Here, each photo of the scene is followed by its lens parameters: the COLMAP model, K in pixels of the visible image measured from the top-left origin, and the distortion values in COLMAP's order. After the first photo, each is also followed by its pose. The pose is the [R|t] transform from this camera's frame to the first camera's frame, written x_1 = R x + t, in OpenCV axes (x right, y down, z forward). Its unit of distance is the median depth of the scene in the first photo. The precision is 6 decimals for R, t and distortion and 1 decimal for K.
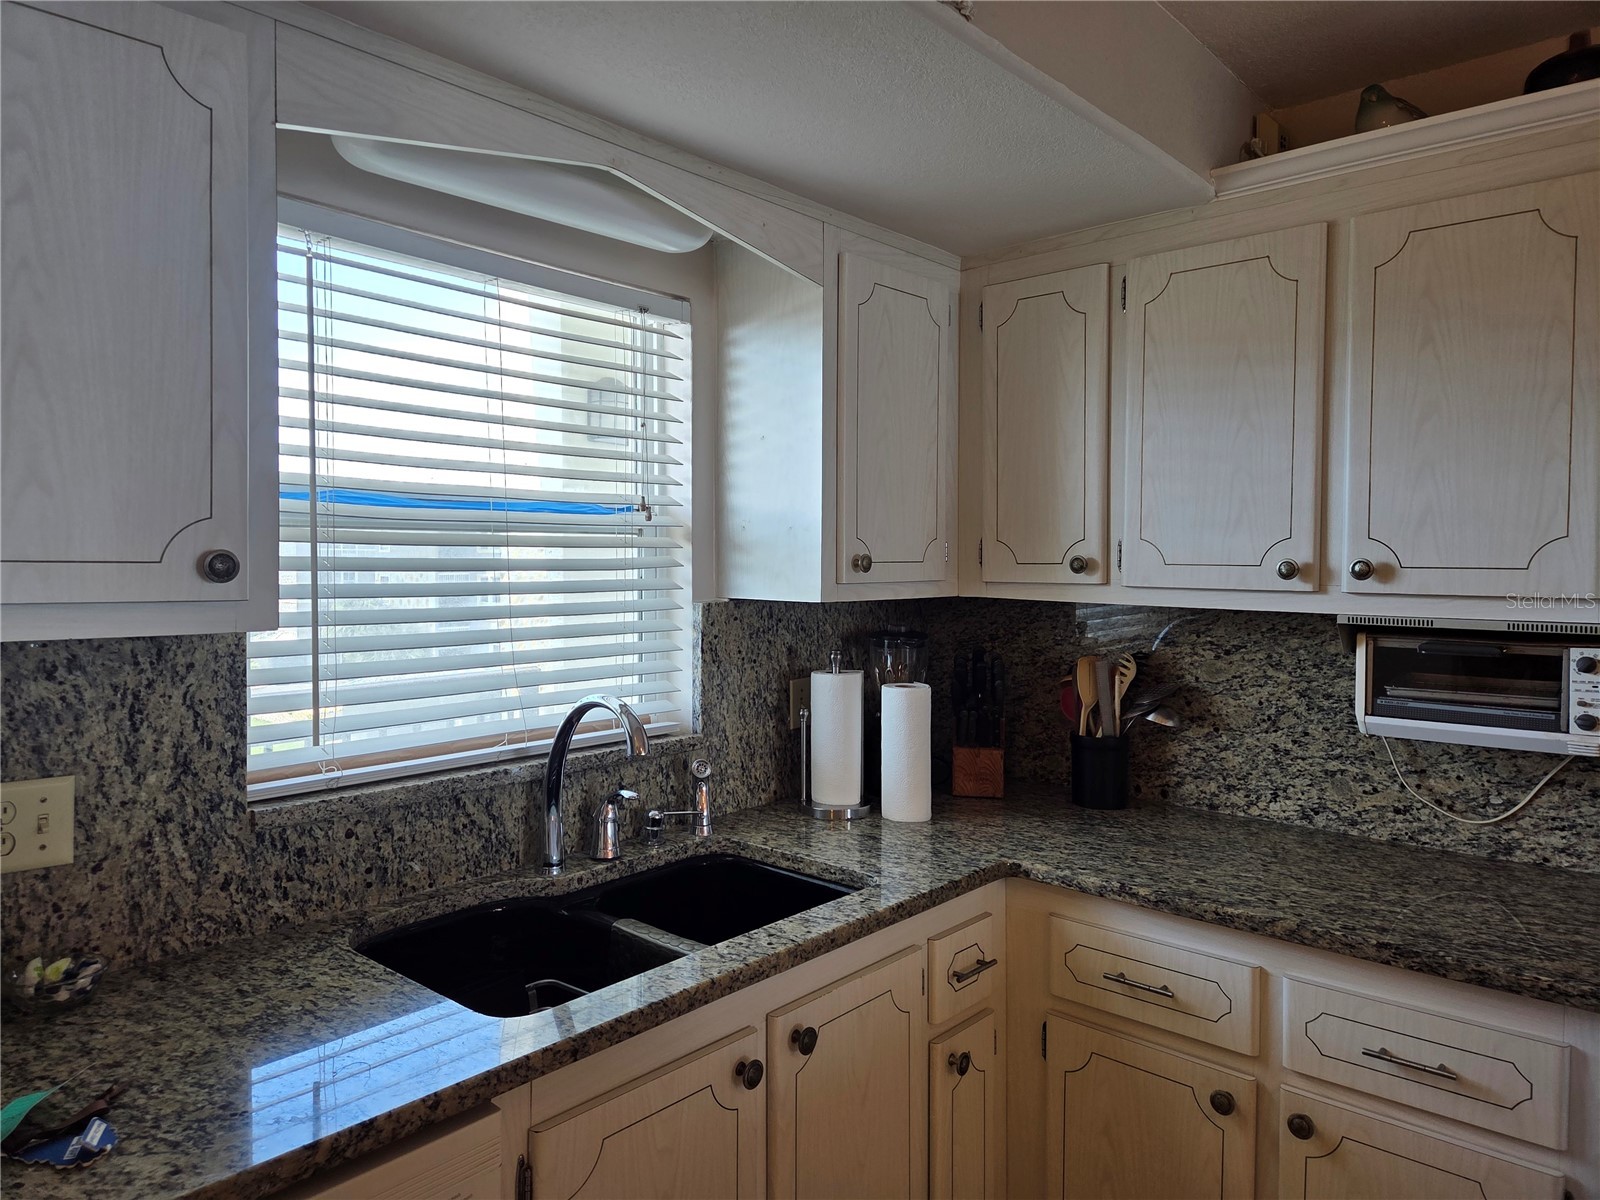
lens RADIAL K [[1080.6, 0, 796.7], [0, 1080.6, 584.7], [0, 0, 1]] dist [0.040740, 0.001106]
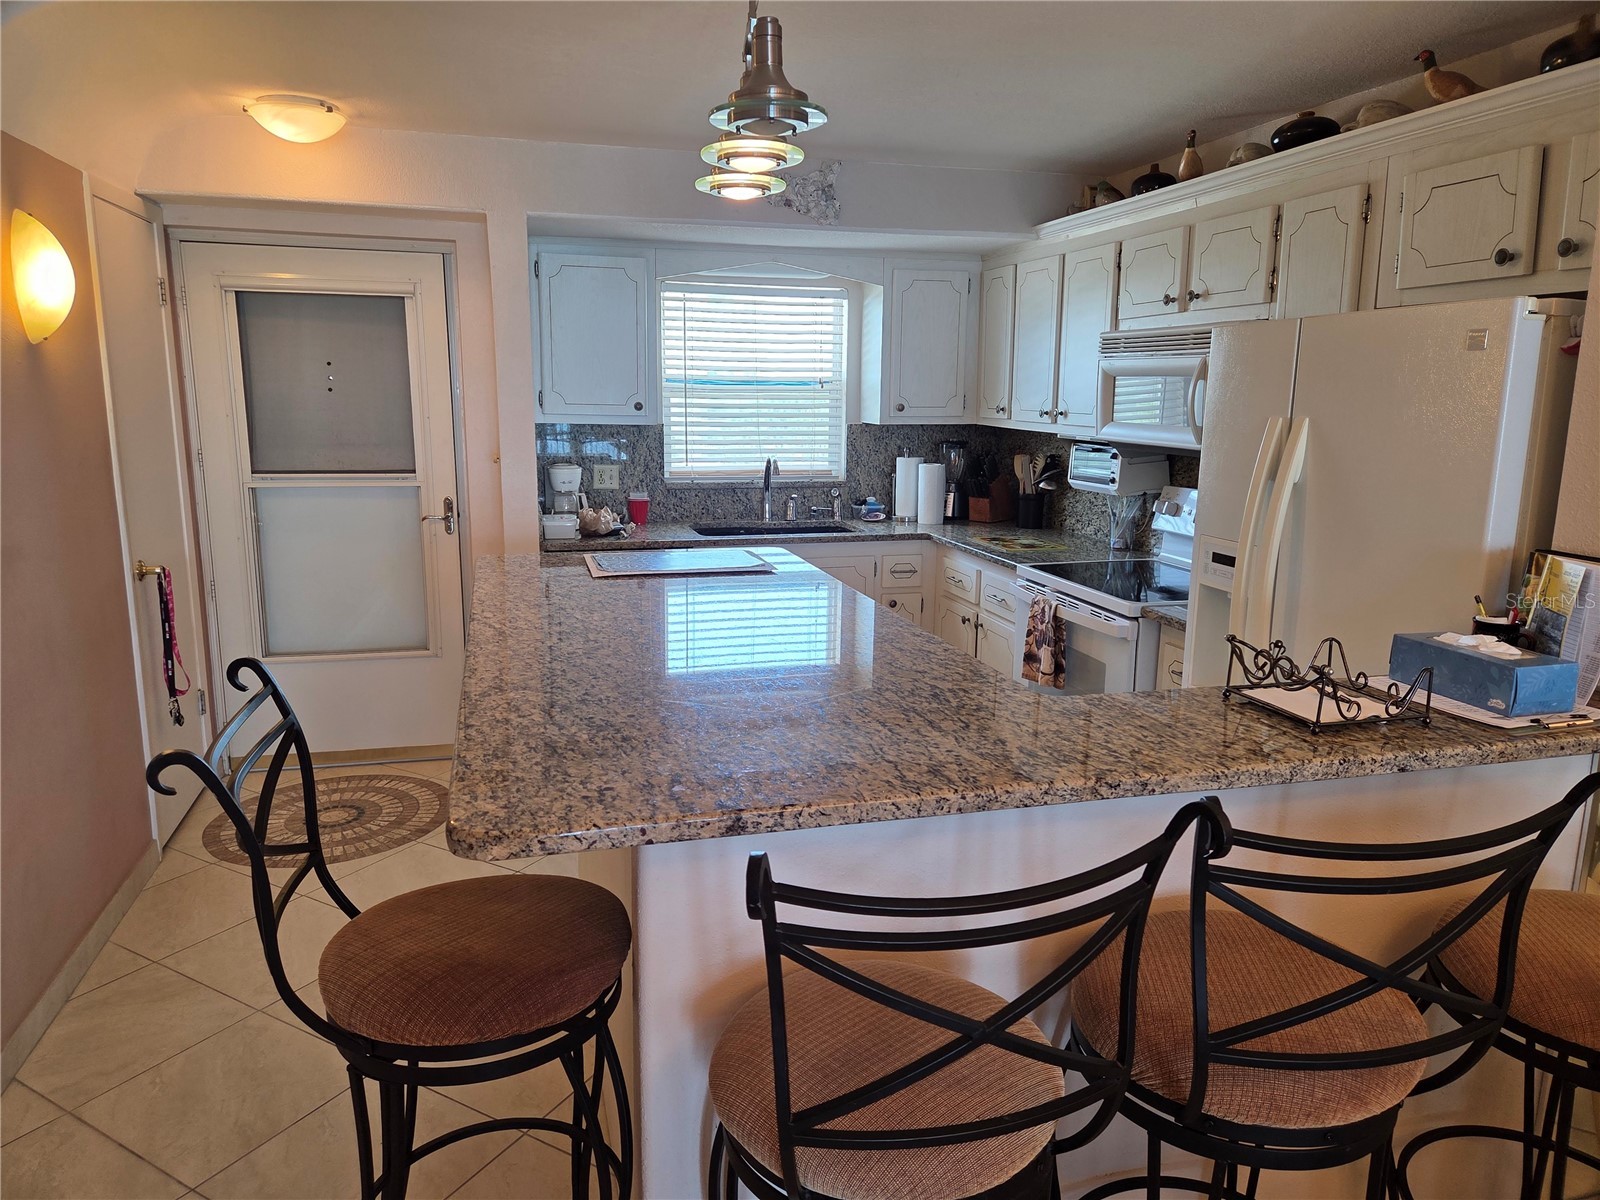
lens RADIAL K [[1080.6, 0, 806.2], [0, 1080.6, 599.6], [0, 0, 1]] dist [0.040740, 0.001106]
pose [[0.840882, 0.108281, -0.530275, 1.146257], [-0.022467, 0.985921, 0.165695, 0.006001], [0.540751, -0.127417, 0.831476, -1.068927]]
